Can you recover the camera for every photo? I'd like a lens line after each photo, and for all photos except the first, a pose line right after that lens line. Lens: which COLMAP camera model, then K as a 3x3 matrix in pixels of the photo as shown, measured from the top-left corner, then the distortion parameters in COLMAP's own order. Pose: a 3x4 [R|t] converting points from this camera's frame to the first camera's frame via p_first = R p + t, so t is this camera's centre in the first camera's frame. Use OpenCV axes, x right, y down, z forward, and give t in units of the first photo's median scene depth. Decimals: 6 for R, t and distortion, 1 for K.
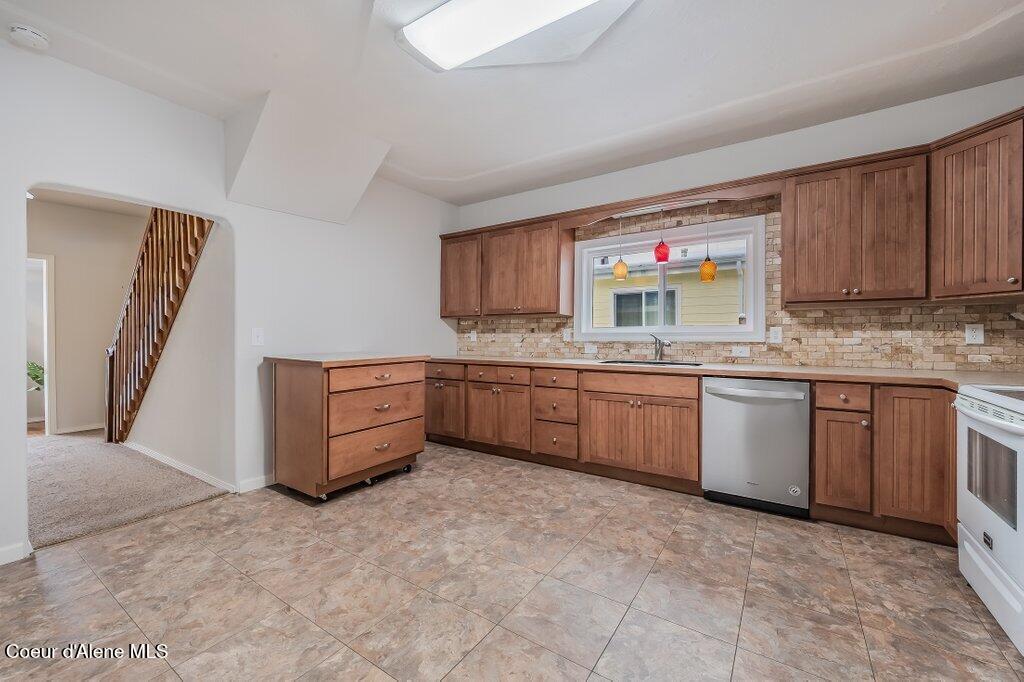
lens RADIAL K [[414.5, 0, 513.6], [0, 414.5, 337.6], [0, 0, 1]] dist [-0.002728, 0.000095]
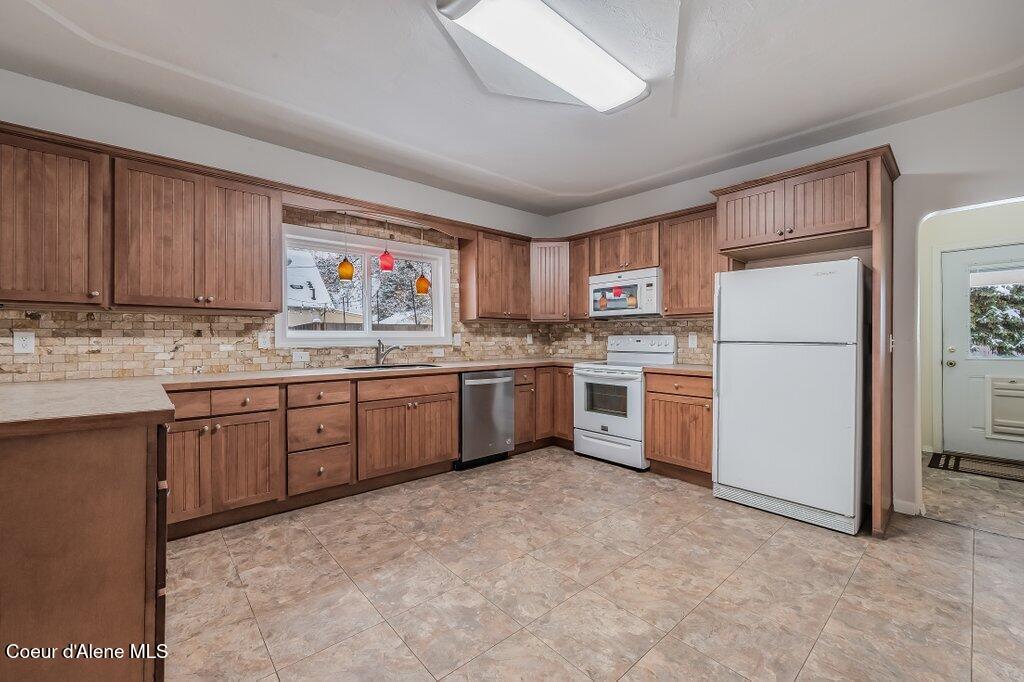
lens RADIAL K [[414.5, 0, 513.6], [0, 414.5, 337.6], [0, 0, 1]] dist [-0.002728, 0.000095]
pose [[0.251377, 0.001553, 0.967888, -0.712873], [0.005513, 0.999980, -0.003036, -0.008519], [-0.967874, 0.006099, 0.251363, 0.521277]]
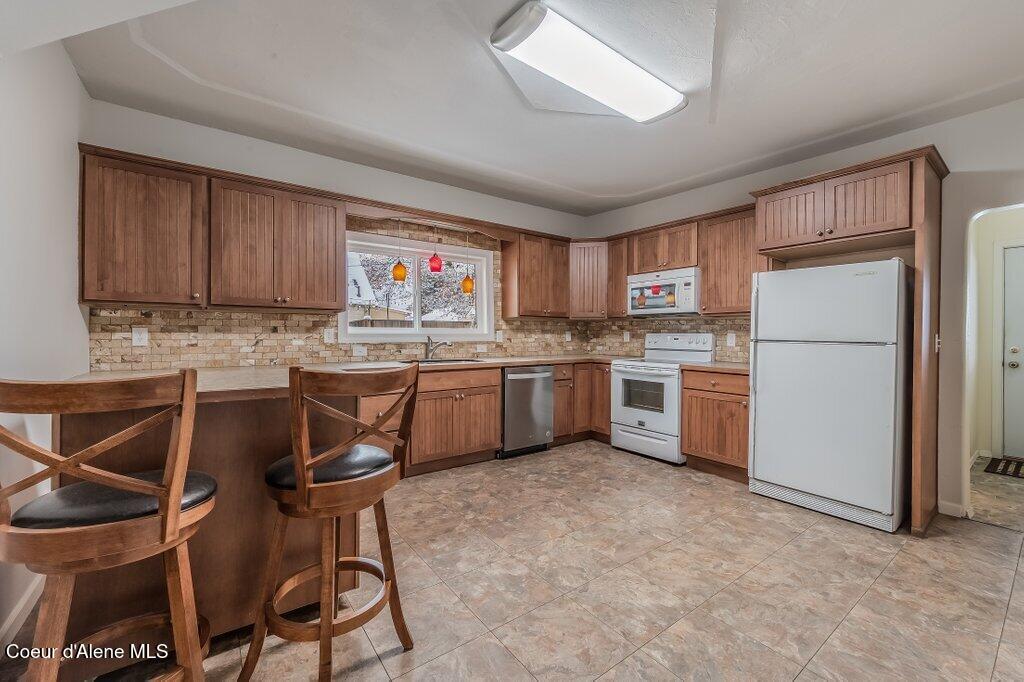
lens RADIAL K [[414.5, 0, 513.6], [0, 414.5, 337.6], [0, 0, 1]] dist [-0.002728, 0.000095]
pose [[0.335255, -0.004935, 0.942115, -0.785598], [-0.000718, 0.999985, 0.005494, -0.010969], [-0.942127, -0.002519, 0.335246, 0.513960]]
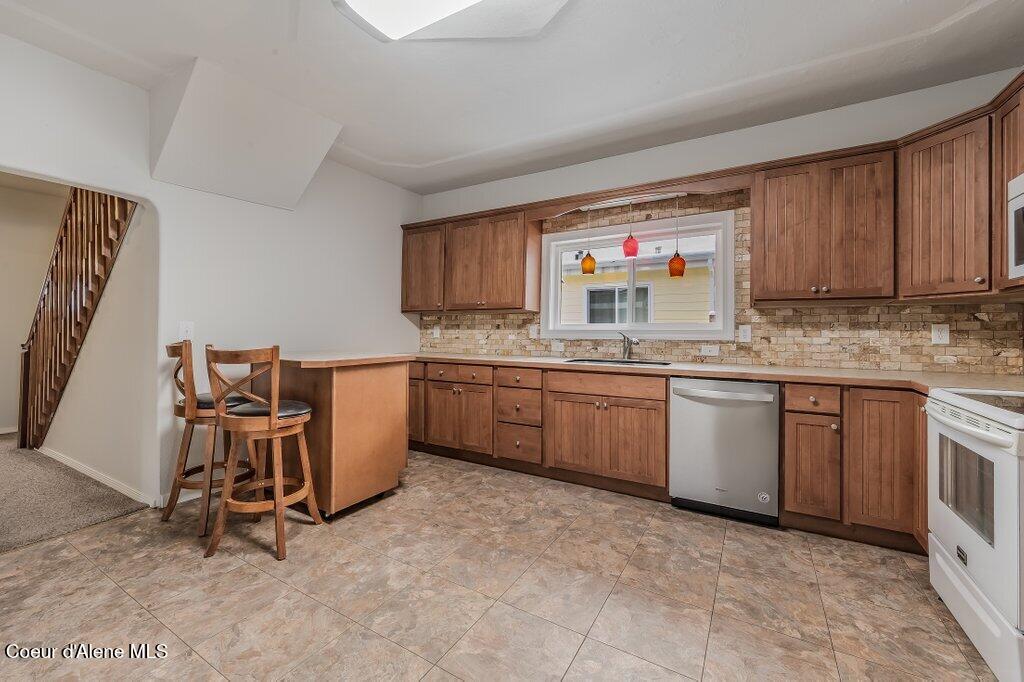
lens RADIAL K [[418.1, 0, 513.6], [0, 418.1, 328.2], [0, 0, 1]] dist [-0.002089, -0.000303]
pose [[0.998375, 0.007621, 0.056477, 0.041239], [-0.006973, 0.999908, -0.011669, -0.004342], [-0.056560, 0.011256, 0.998336, 0.060040]]
